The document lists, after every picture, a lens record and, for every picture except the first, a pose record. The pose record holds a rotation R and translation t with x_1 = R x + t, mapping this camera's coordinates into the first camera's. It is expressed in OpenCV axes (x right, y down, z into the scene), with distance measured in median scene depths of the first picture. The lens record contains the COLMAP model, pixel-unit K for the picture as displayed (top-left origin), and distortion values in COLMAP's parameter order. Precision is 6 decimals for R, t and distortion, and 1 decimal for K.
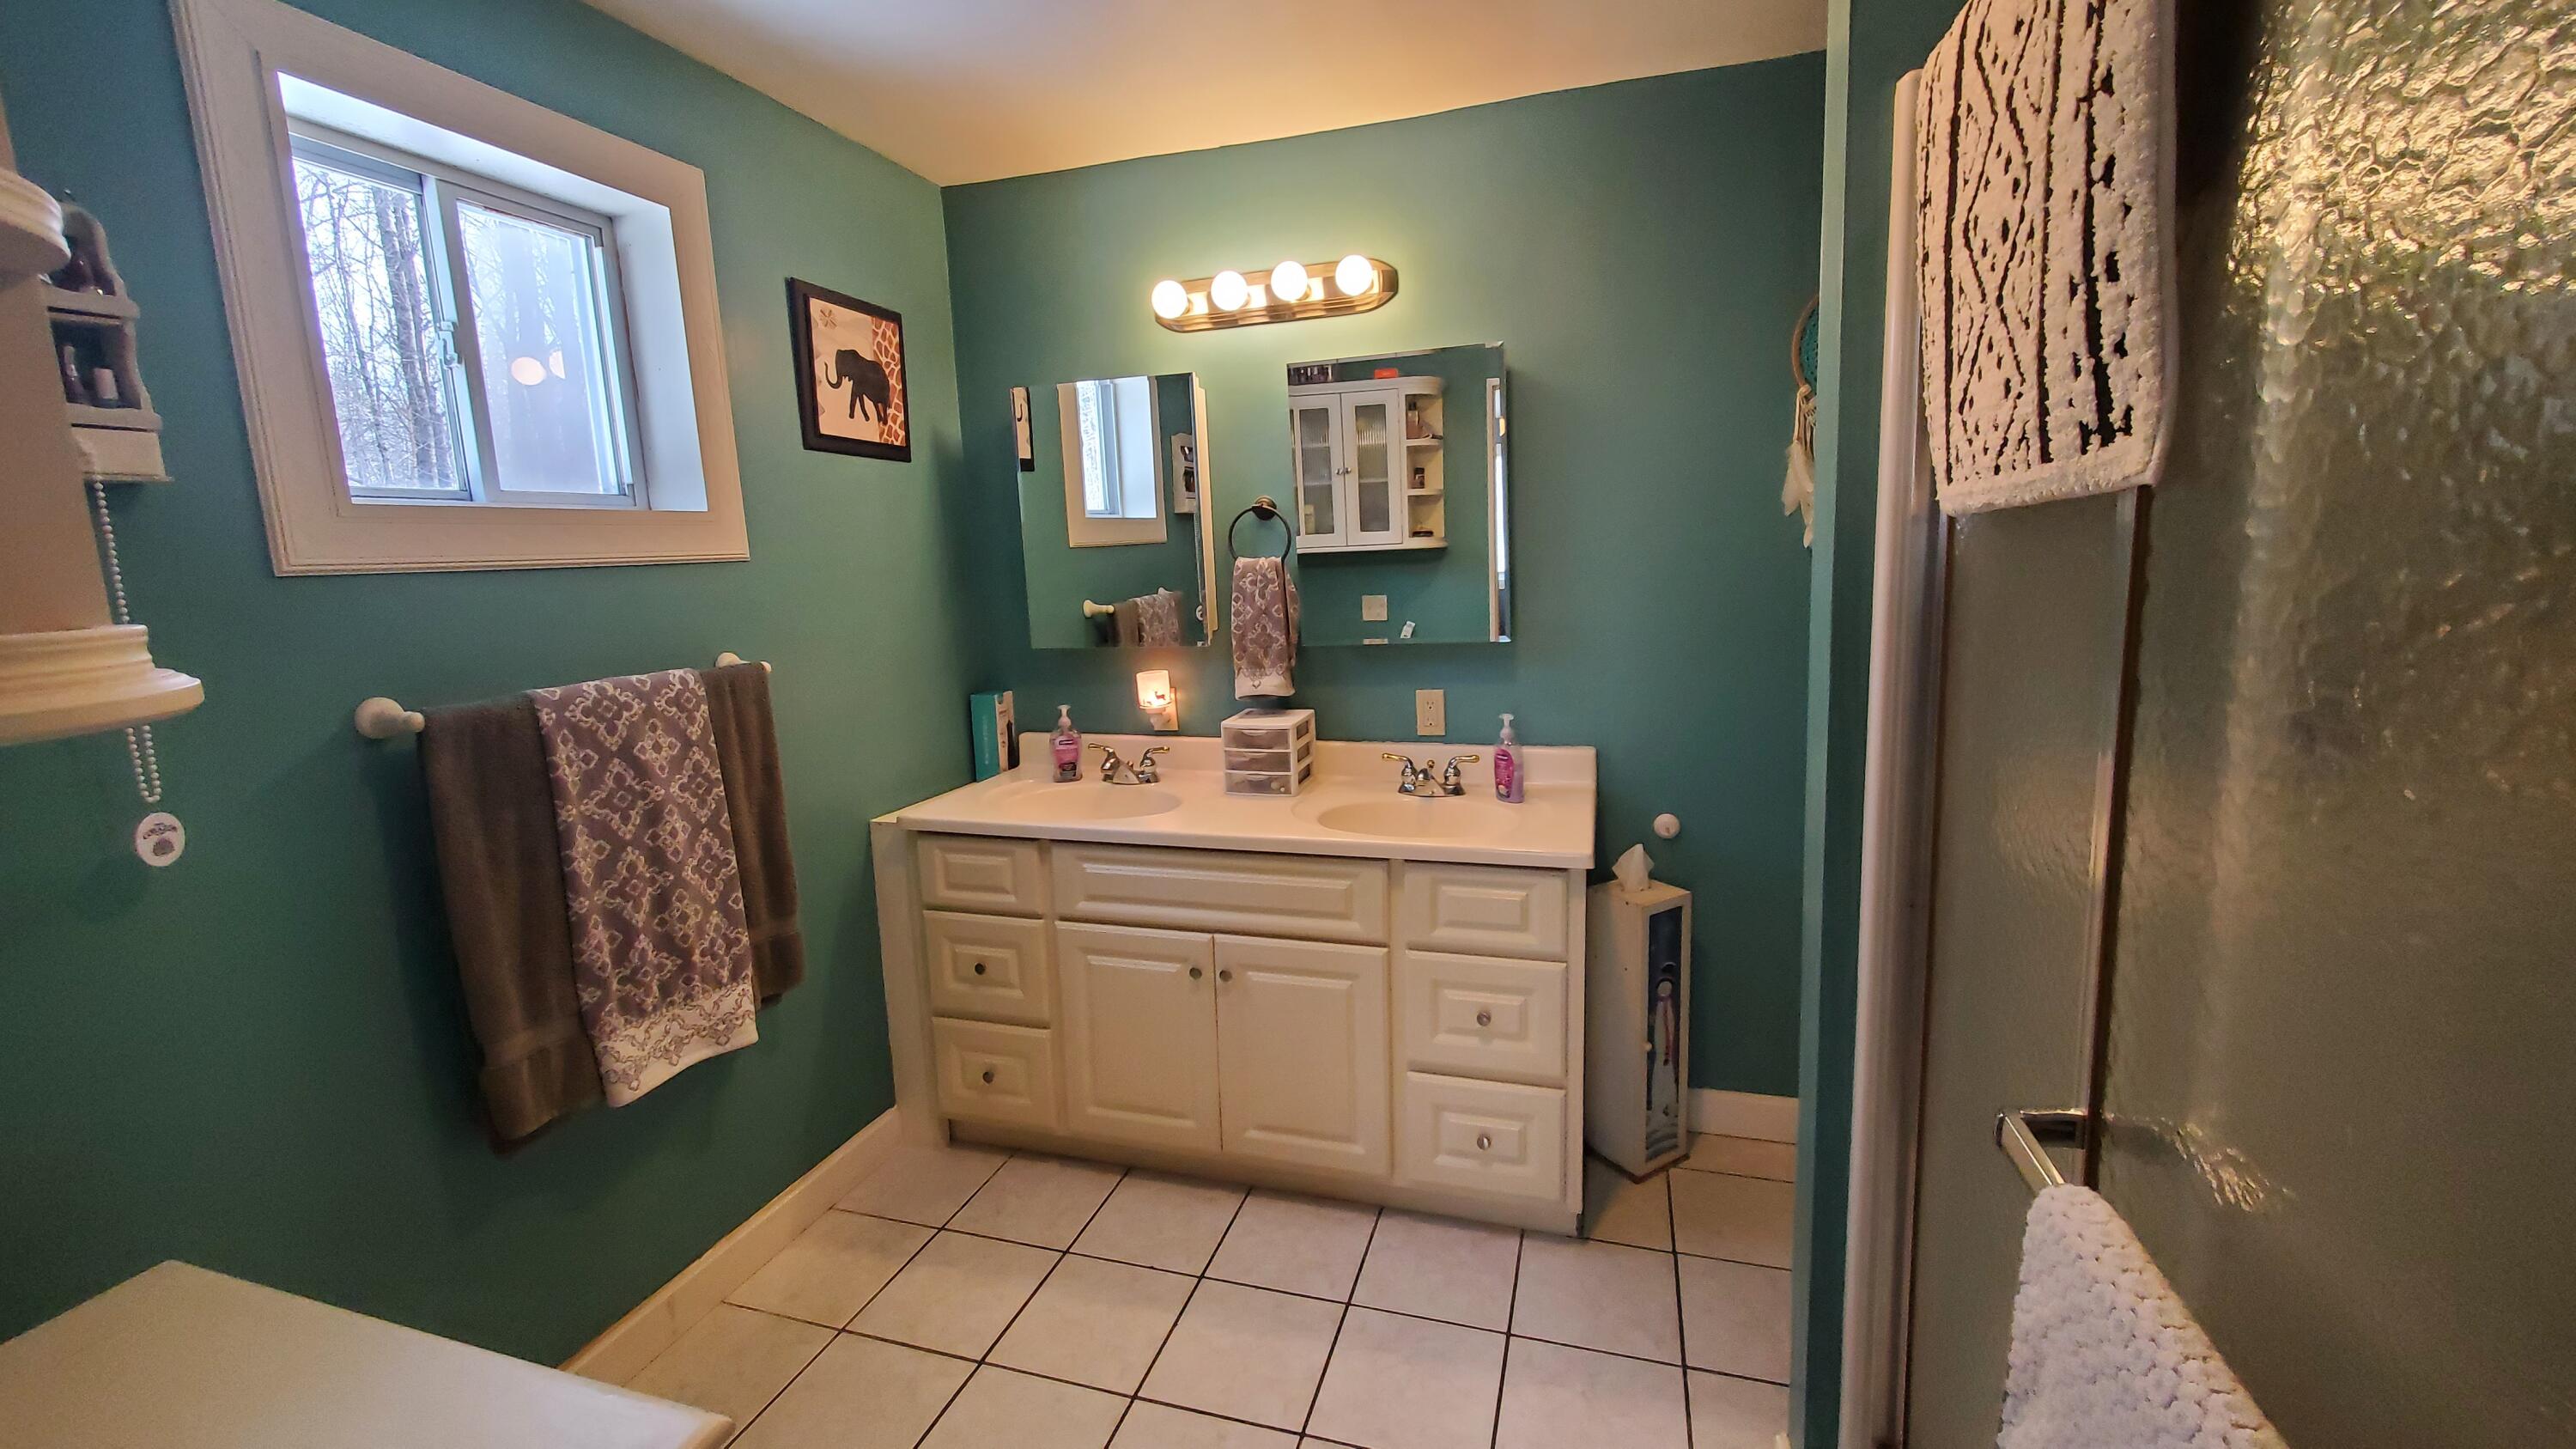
lens RADIAL K [[1036.4, 0, 1288.0], [0, 1036.4, 724.5], [0, 0, 1]] dist [-0.001390, -0.000016]
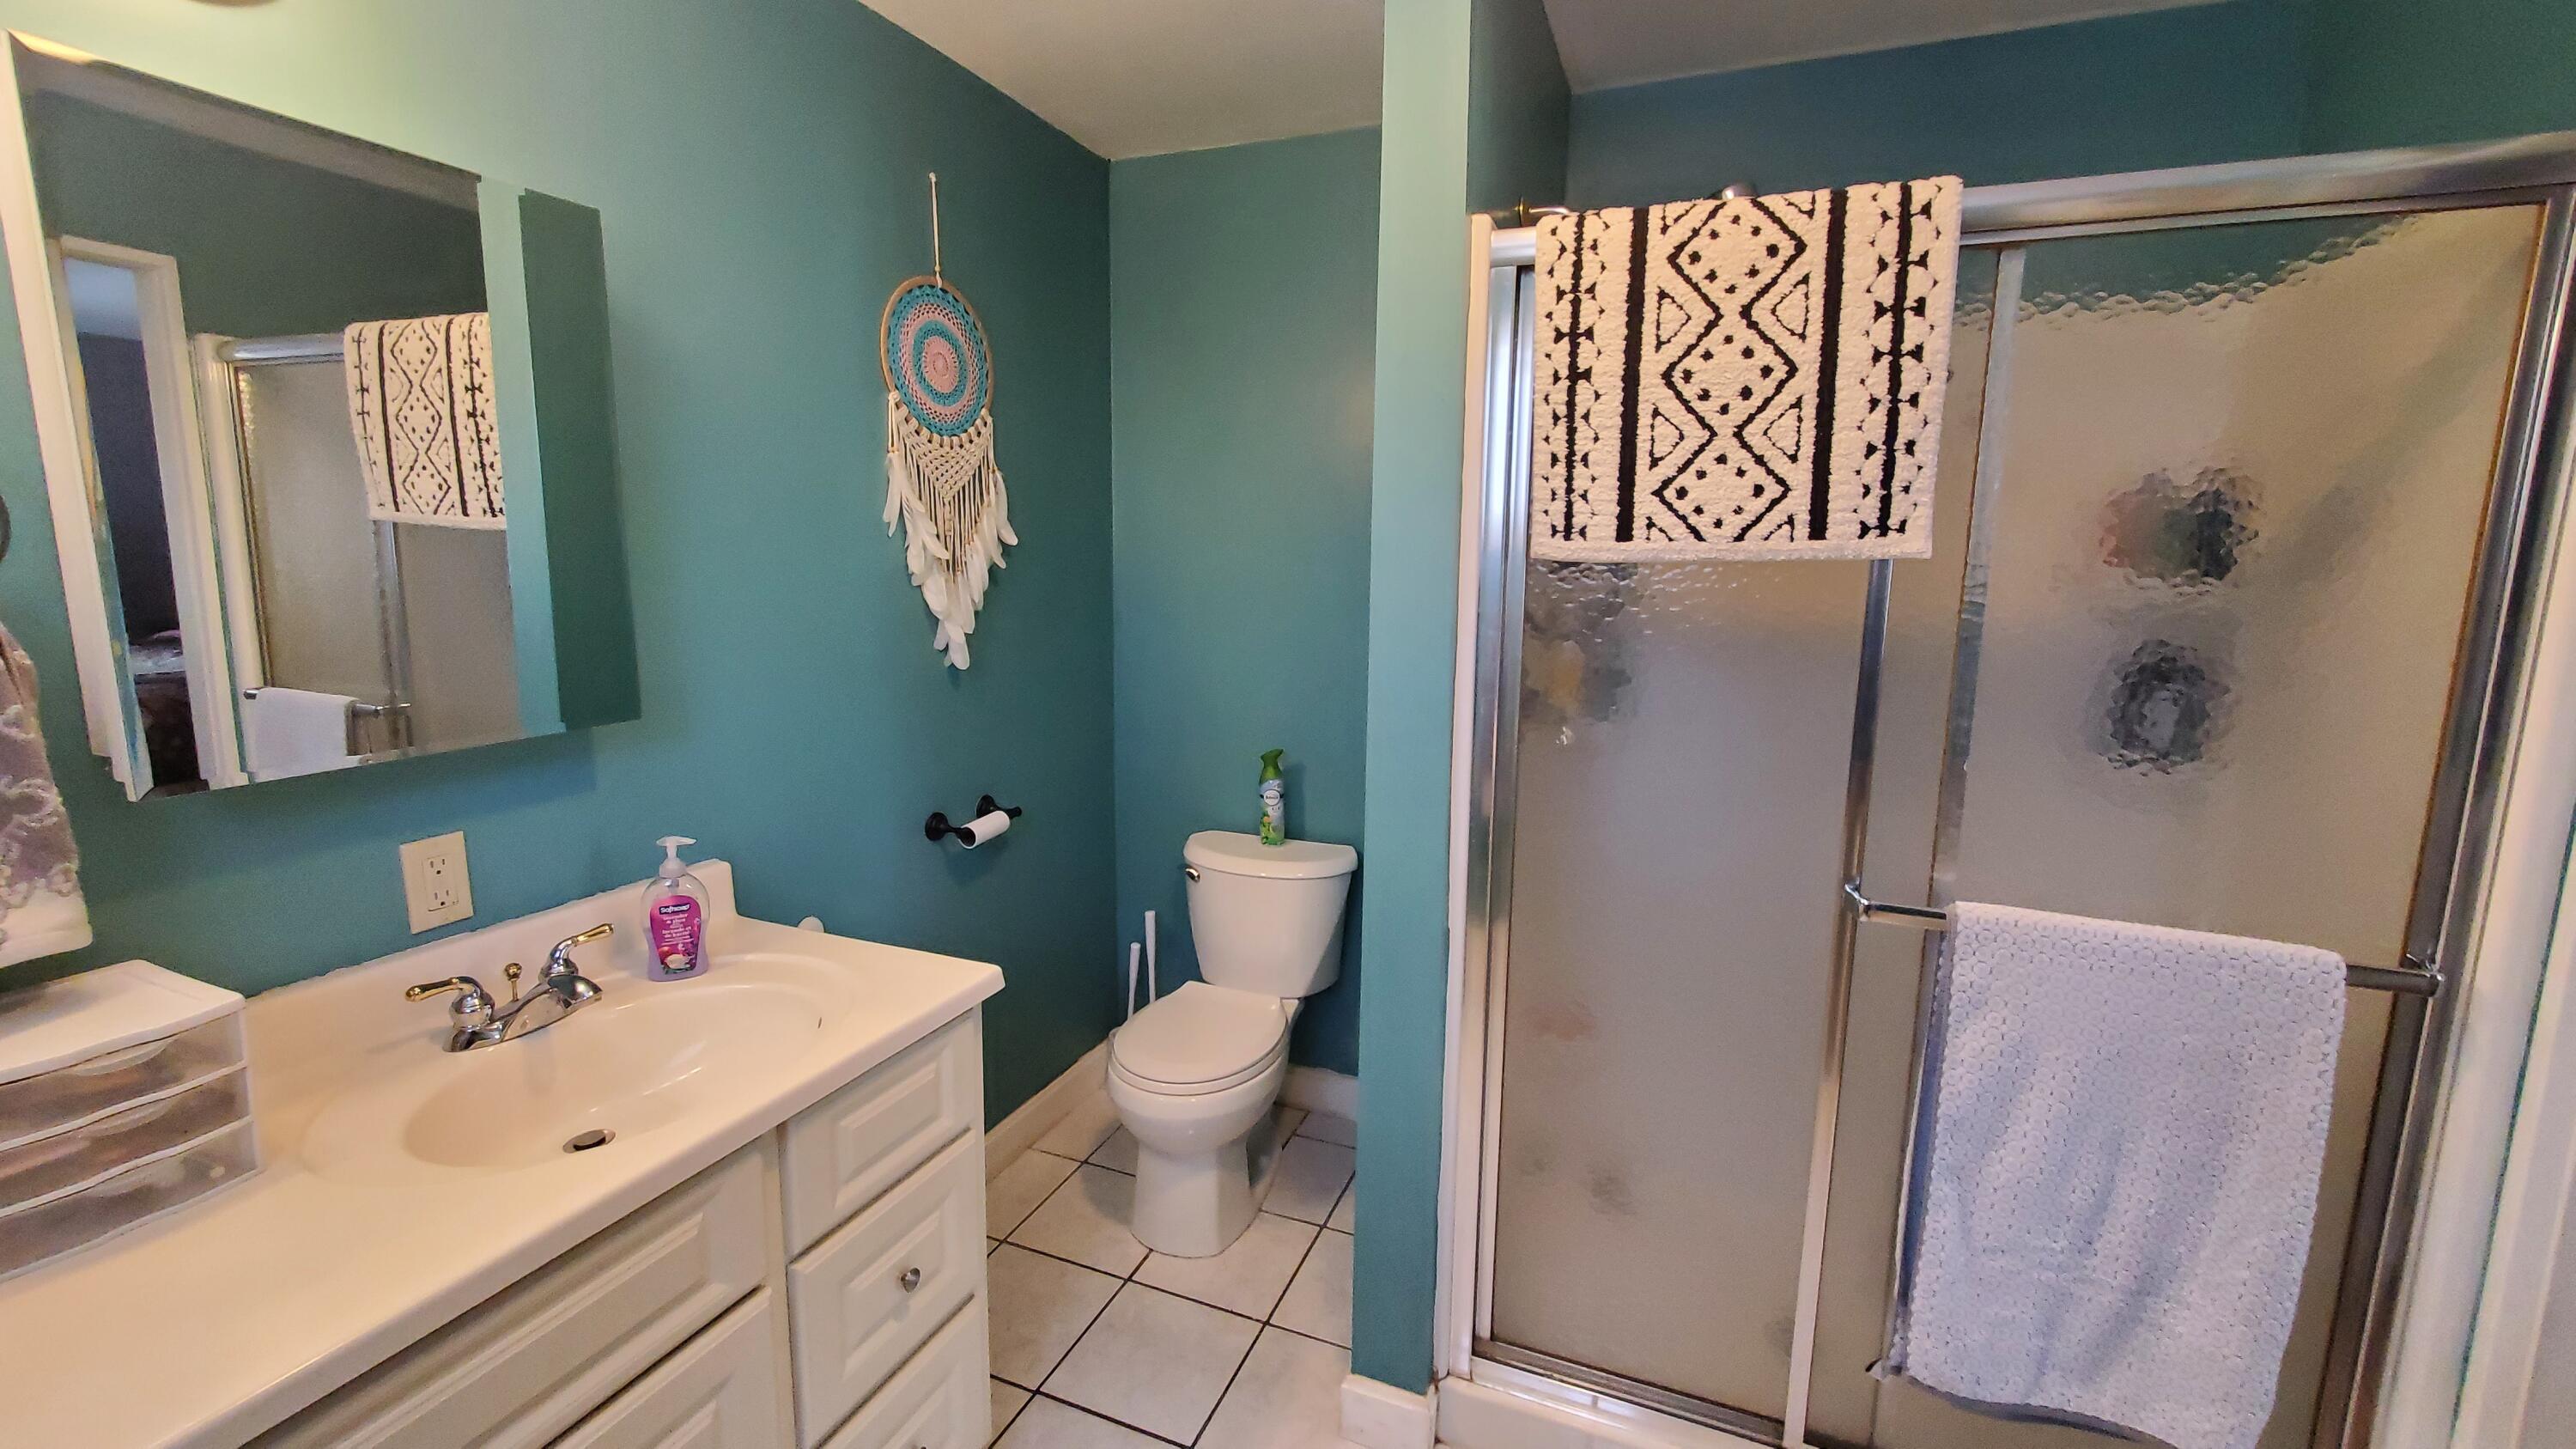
lens RADIAL K [[1036.4, 0, 1288.0], [0, 1036.4, 724.5], [0, 0, 1]] dist [-0.001390, -0.000016]
pose [[0.059864, -0.124069, 0.990466, -0.394760], [0.147688, 0.982426, 0.114136, -0.098992], [-0.987221, 0.139447, 0.077136, 0.638541]]
